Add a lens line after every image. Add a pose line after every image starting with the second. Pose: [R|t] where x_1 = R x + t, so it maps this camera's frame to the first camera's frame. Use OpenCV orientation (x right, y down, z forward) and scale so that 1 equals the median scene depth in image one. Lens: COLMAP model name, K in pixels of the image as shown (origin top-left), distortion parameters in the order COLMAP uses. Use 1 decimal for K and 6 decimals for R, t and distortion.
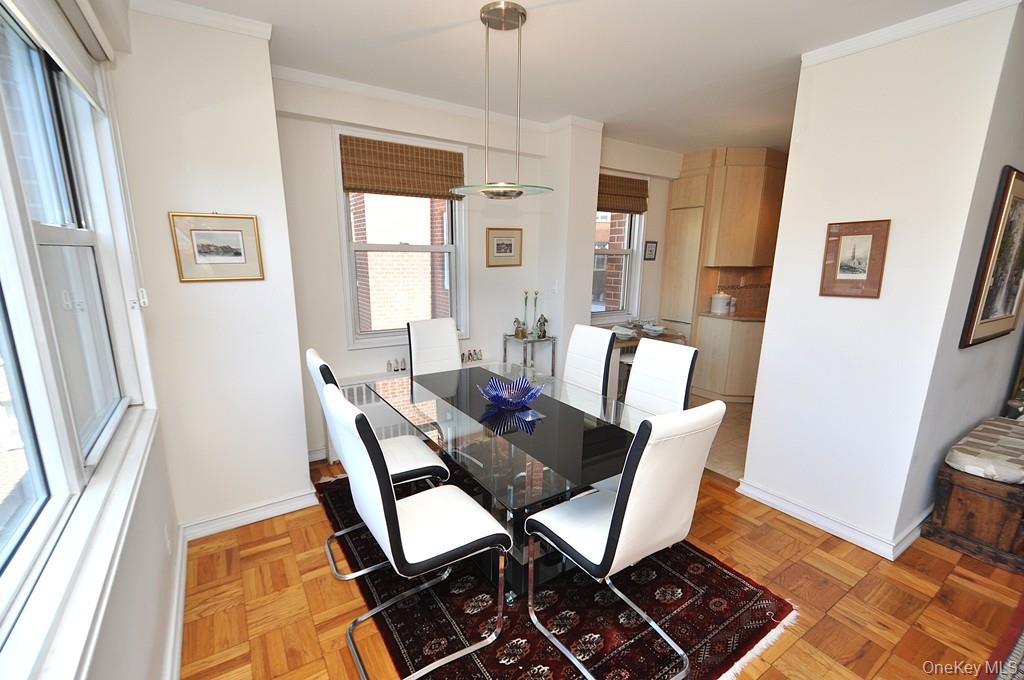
lens RADIAL K [[452.2, 0, 533.5], [0, 452.2, 352.5], [0, 0, 1]] dist [0.008364, -0.005268]
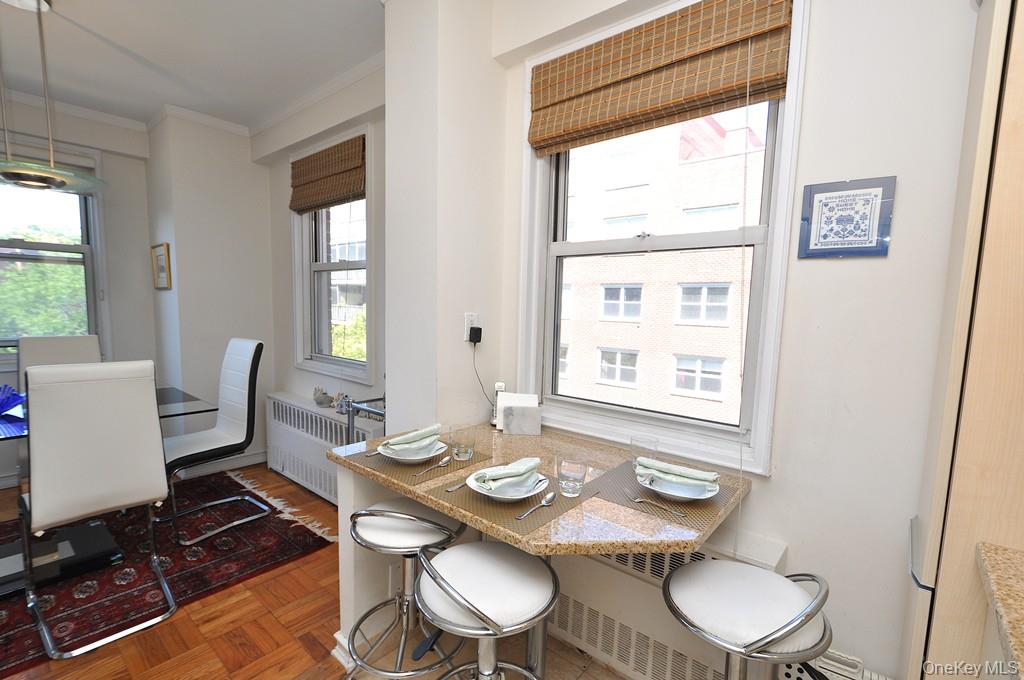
lens RADIAL K [[452.2, 0, 504.5], [0, 452.2, 350.7], [0, 0, 1]] dist [0.008364, -0.005268]
pose [[0.250563, 0.087970, -0.964095, 0.463397], [-0.225624, 0.973746, 0.030212, -0.119783], [0.941441, 0.209953, 0.263833, 0.775475]]
